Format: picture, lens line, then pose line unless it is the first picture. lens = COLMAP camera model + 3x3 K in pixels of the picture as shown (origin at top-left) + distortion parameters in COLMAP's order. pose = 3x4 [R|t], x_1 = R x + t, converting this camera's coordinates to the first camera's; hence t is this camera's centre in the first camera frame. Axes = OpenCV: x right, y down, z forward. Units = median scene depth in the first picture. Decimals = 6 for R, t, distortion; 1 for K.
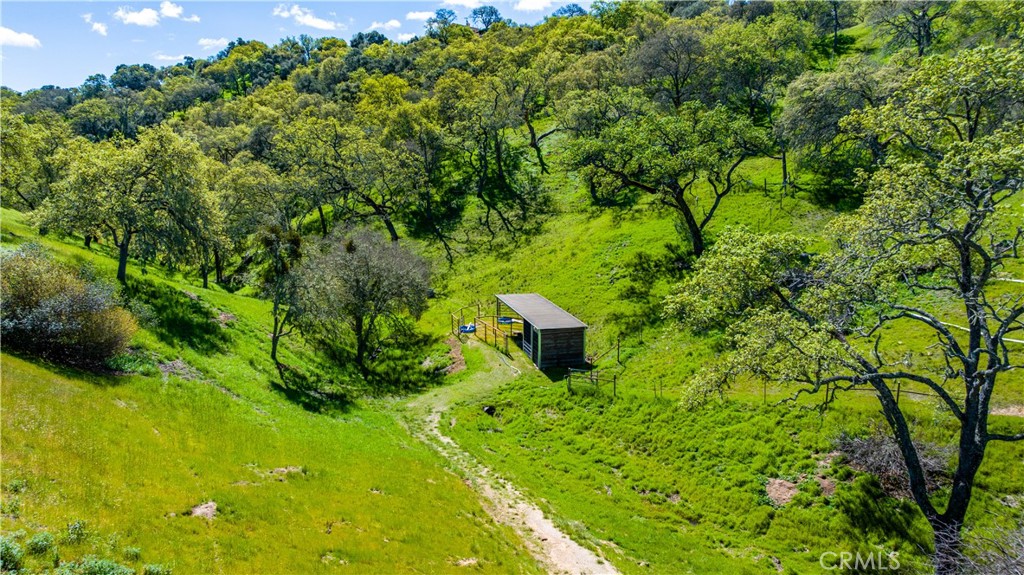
lens RADIAL K [[763.8, 0, 530.9], [0, 763.8, 287.8], [0, 0, 1]] dist [-0.004701, -0.001822]
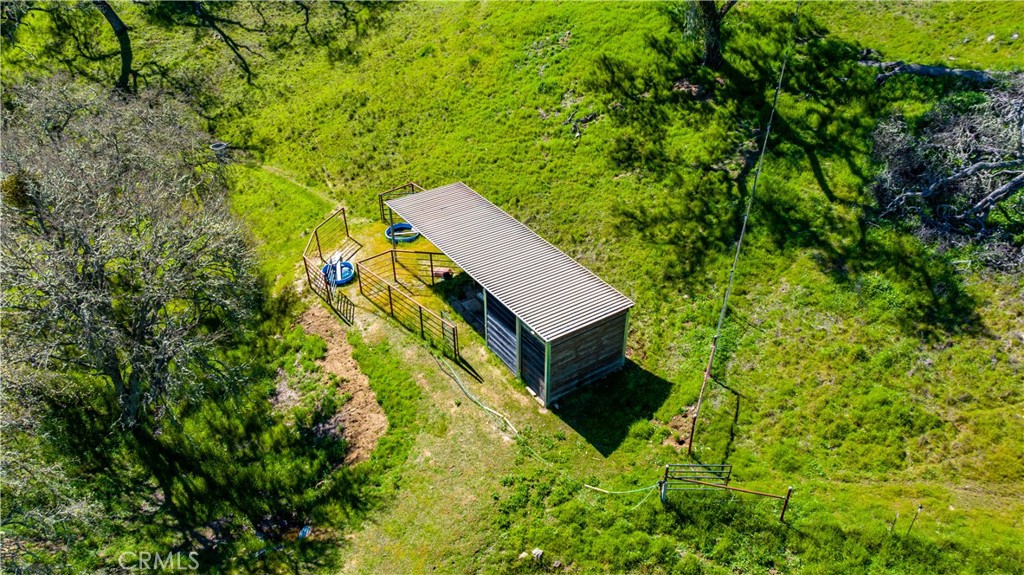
lens RADIAL K [[720.7, 0, 512.0], [0, 720.7, 287.5], [0, 0, 1]] dist [0.067340, -0.000267]
pose [[0.960814, -0.180024, 0.210778, -0.070147], [0.086871, 0.917655, 0.387766, -0.107451], [-0.263229, -0.354261, 0.897335, 0.473371]]
